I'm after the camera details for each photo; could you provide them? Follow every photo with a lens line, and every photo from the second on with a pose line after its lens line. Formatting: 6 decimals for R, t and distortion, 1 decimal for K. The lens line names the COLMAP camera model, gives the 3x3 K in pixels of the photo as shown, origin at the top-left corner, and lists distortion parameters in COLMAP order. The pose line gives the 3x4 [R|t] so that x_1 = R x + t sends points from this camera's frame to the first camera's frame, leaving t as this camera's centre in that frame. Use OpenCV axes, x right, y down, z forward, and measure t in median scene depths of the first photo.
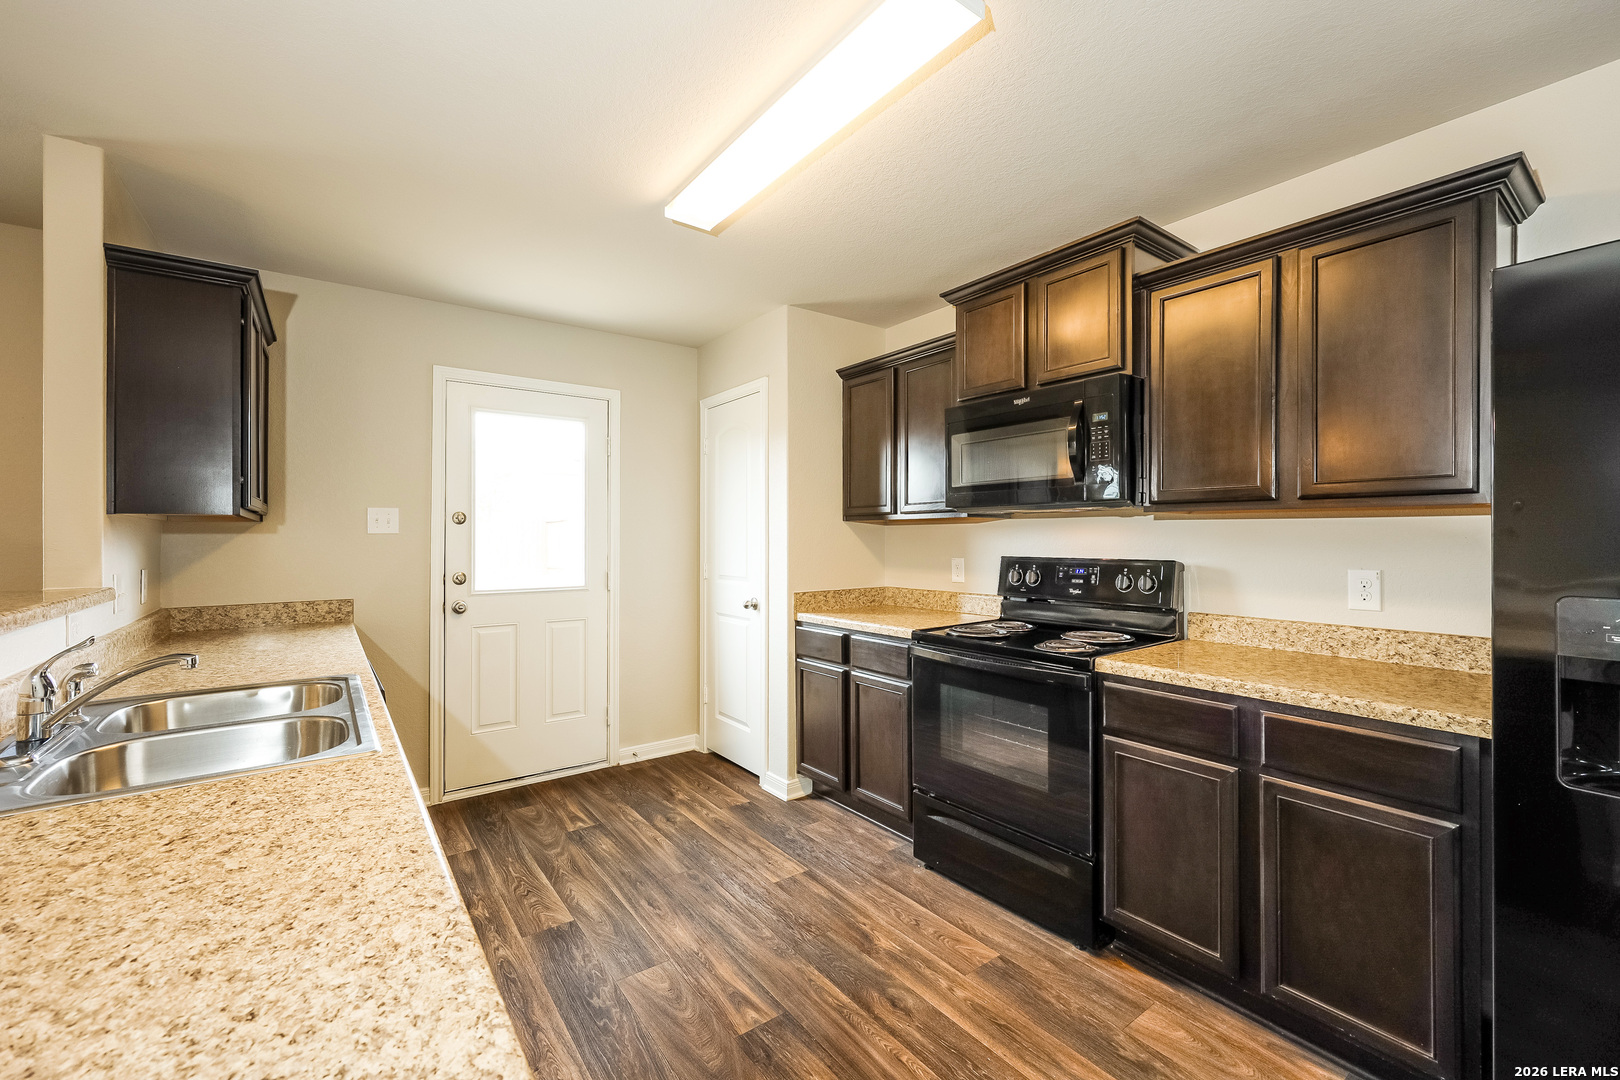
lens RADIAL K [[662.3, 0, 810.0], [0, 662.3, 540.0], [0, 0, 1]] dist [0.000510, -0.000021]
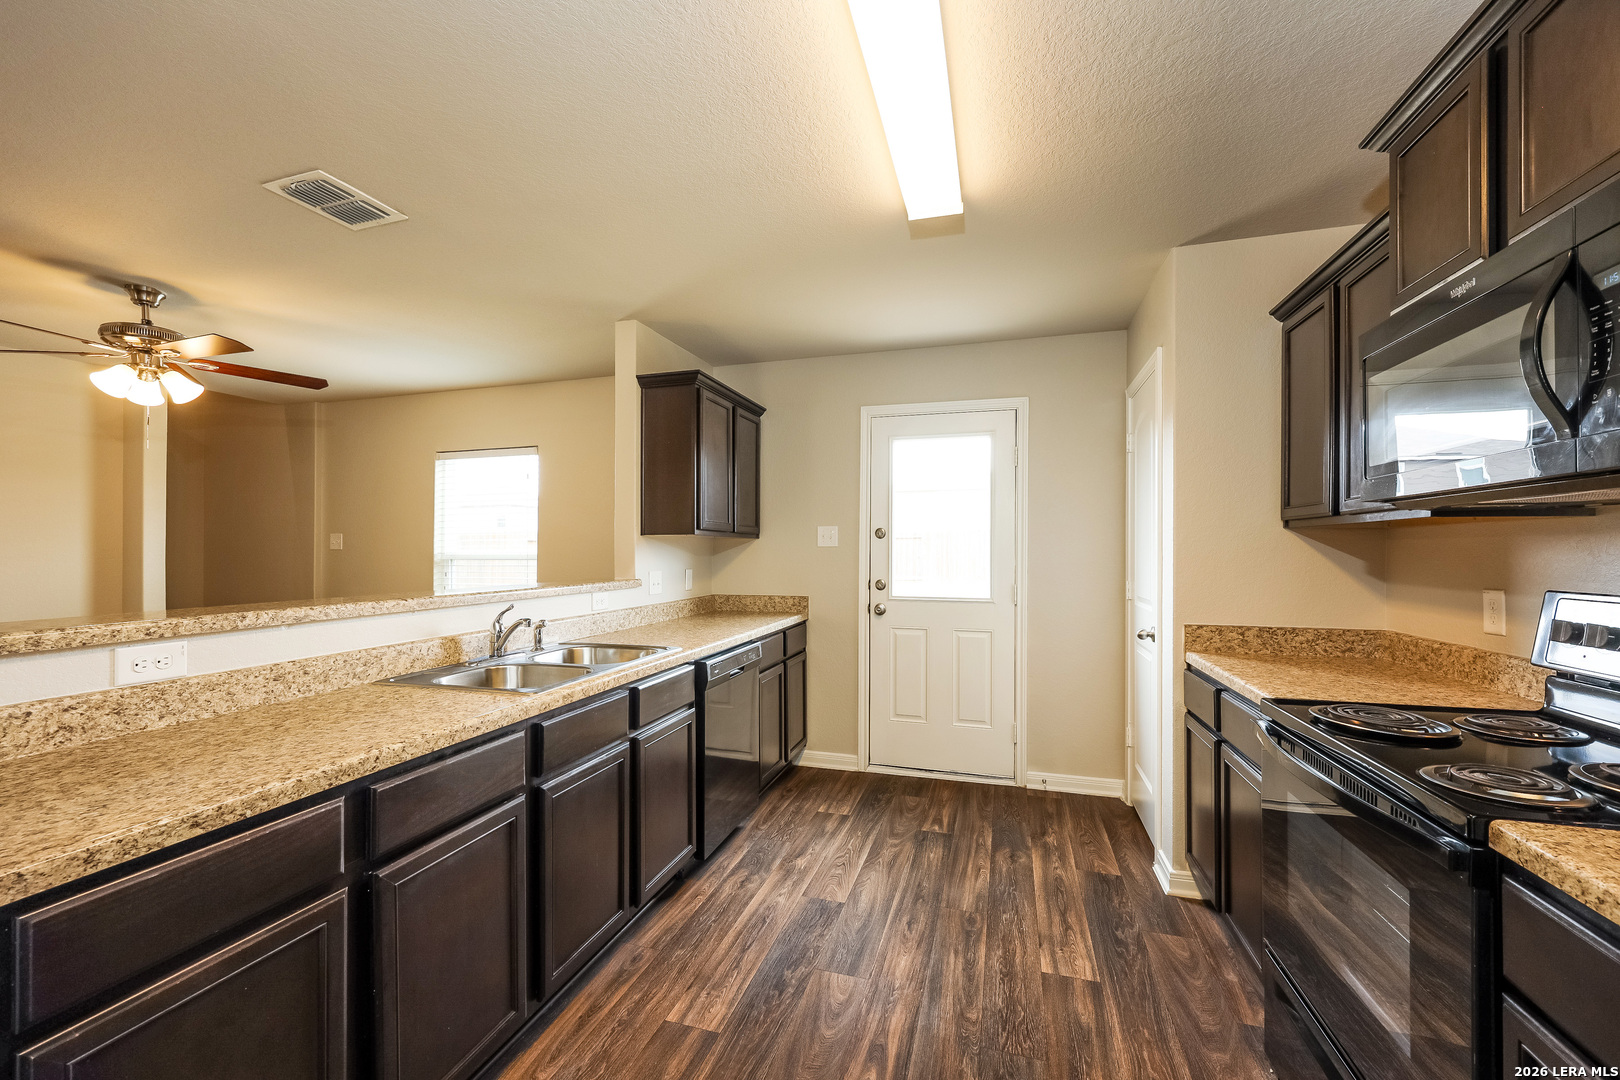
lens RADIAL K [[647.3, 0, 816.0], [0, 647.3, 550.2], [0, 0, 1]] dist [0.001724, 0.000186]
pose [[0.604831, 0.005439, -0.796335, 0.314868], [-0.006449, 0.999977, 0.001932, -0.004491], [0.796328, 0.003967, 0.604852, 0.218643]]
